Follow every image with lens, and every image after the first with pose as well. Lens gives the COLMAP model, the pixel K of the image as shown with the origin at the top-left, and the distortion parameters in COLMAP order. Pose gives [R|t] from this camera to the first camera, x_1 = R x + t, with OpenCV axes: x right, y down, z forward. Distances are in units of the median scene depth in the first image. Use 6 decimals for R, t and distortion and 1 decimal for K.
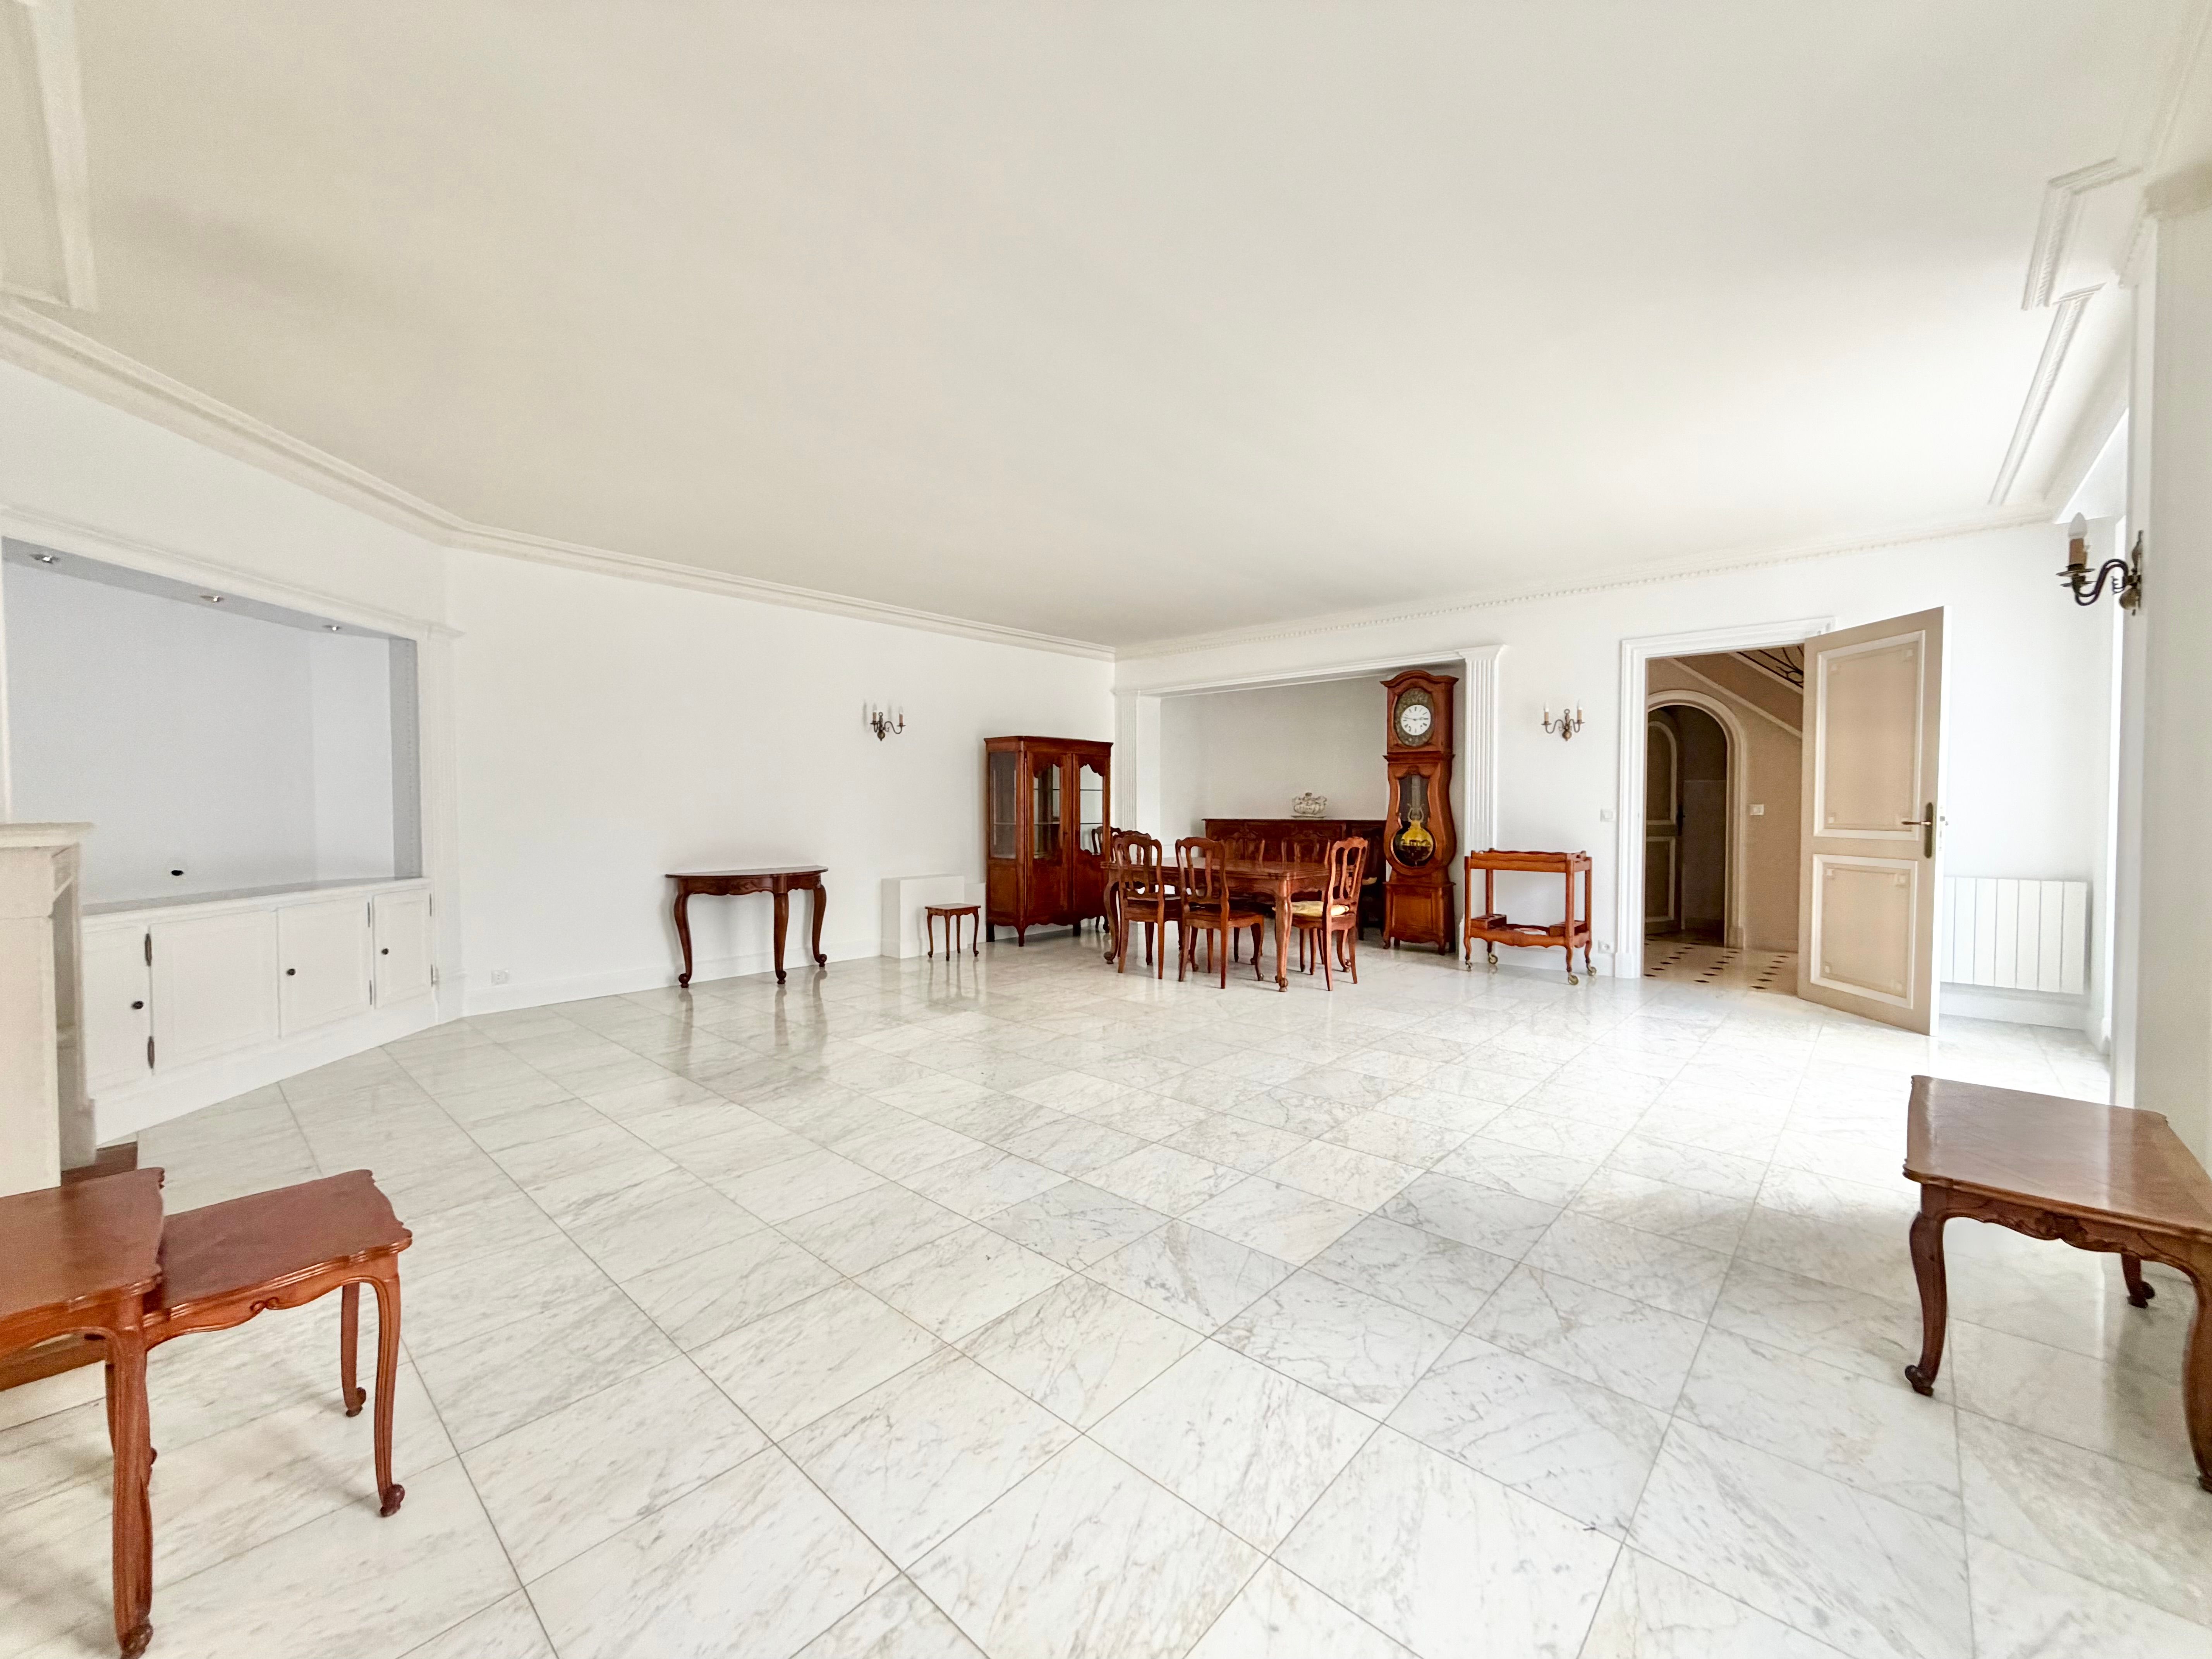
lens RADIAL K [[864.0, 0, 1106.0], [0, 864.0, 829.5], [0, 0, 1]] dist [0.002926, 0.000038]
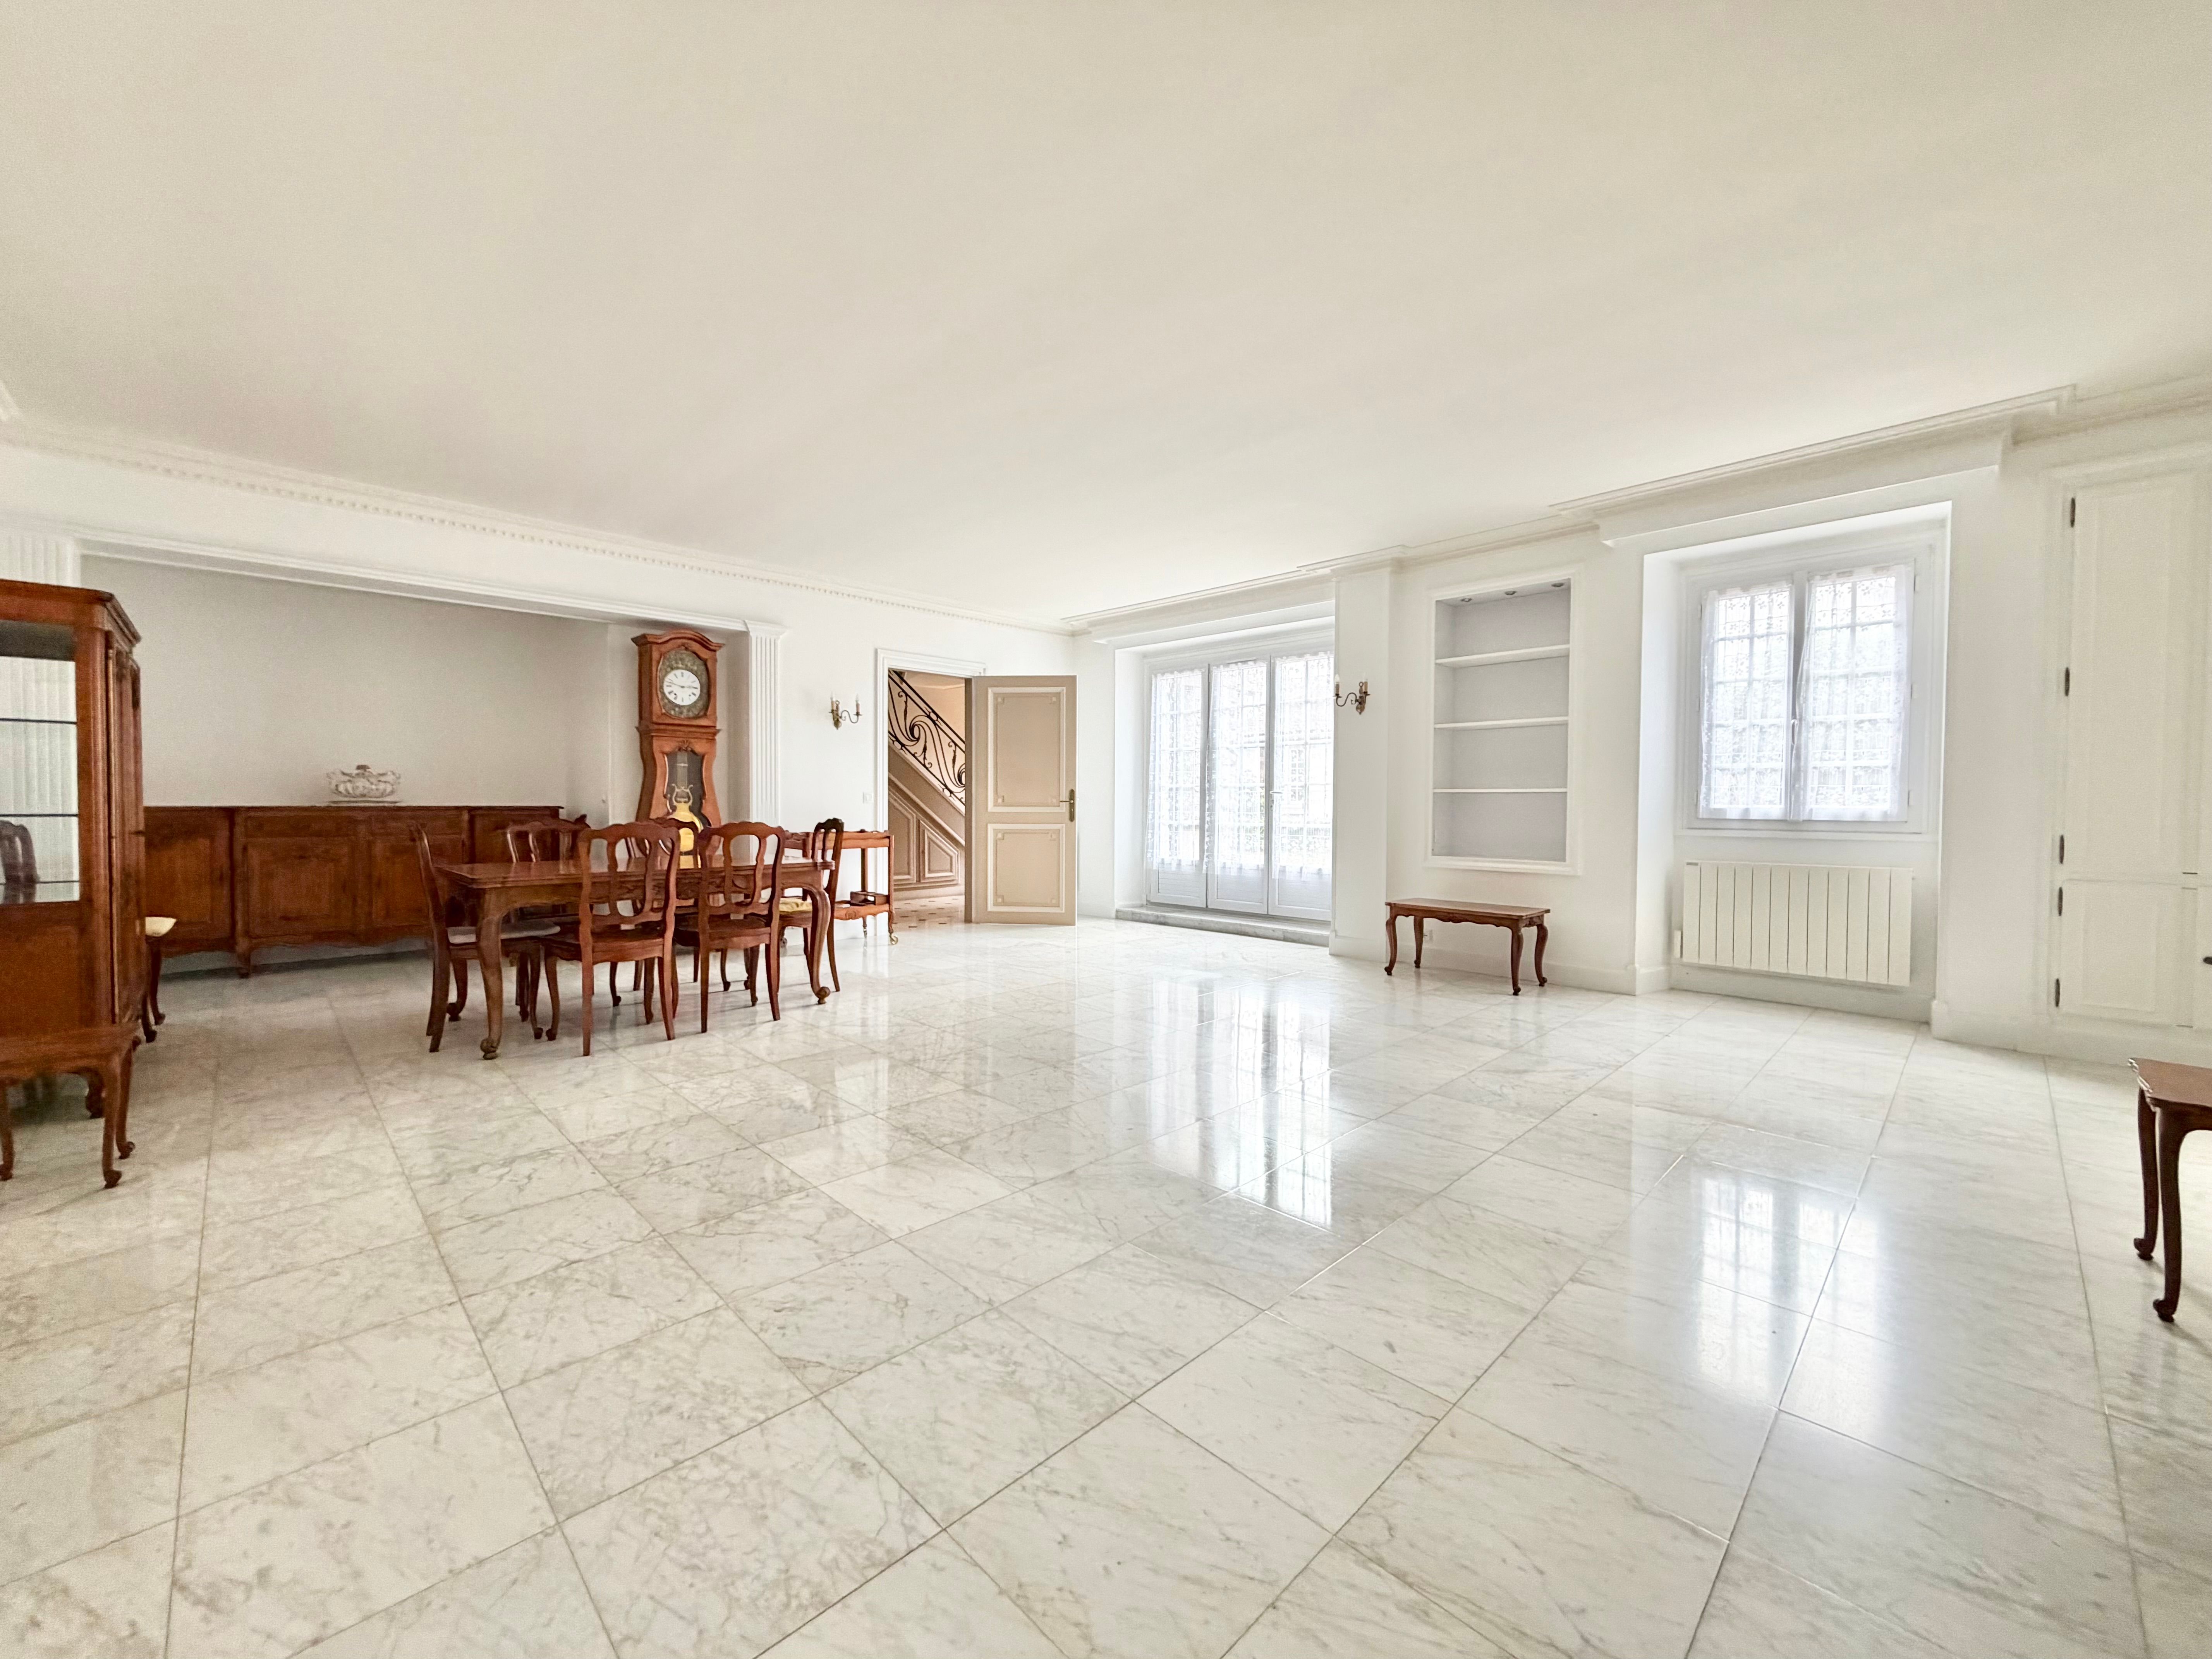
lens RADIAL K [[864.0, 0, 1106.0], [0, 864.0, 829.5], [0, 0, 1]] dist [0.002926, 0.000038]
pose [[0.072905, -0.028797, 0.996923, -0.633154], [0.025373, 0.999313, 0.027010, 0.003320], [-0.997016, 0.023325, 0.073586, 0.695210]]
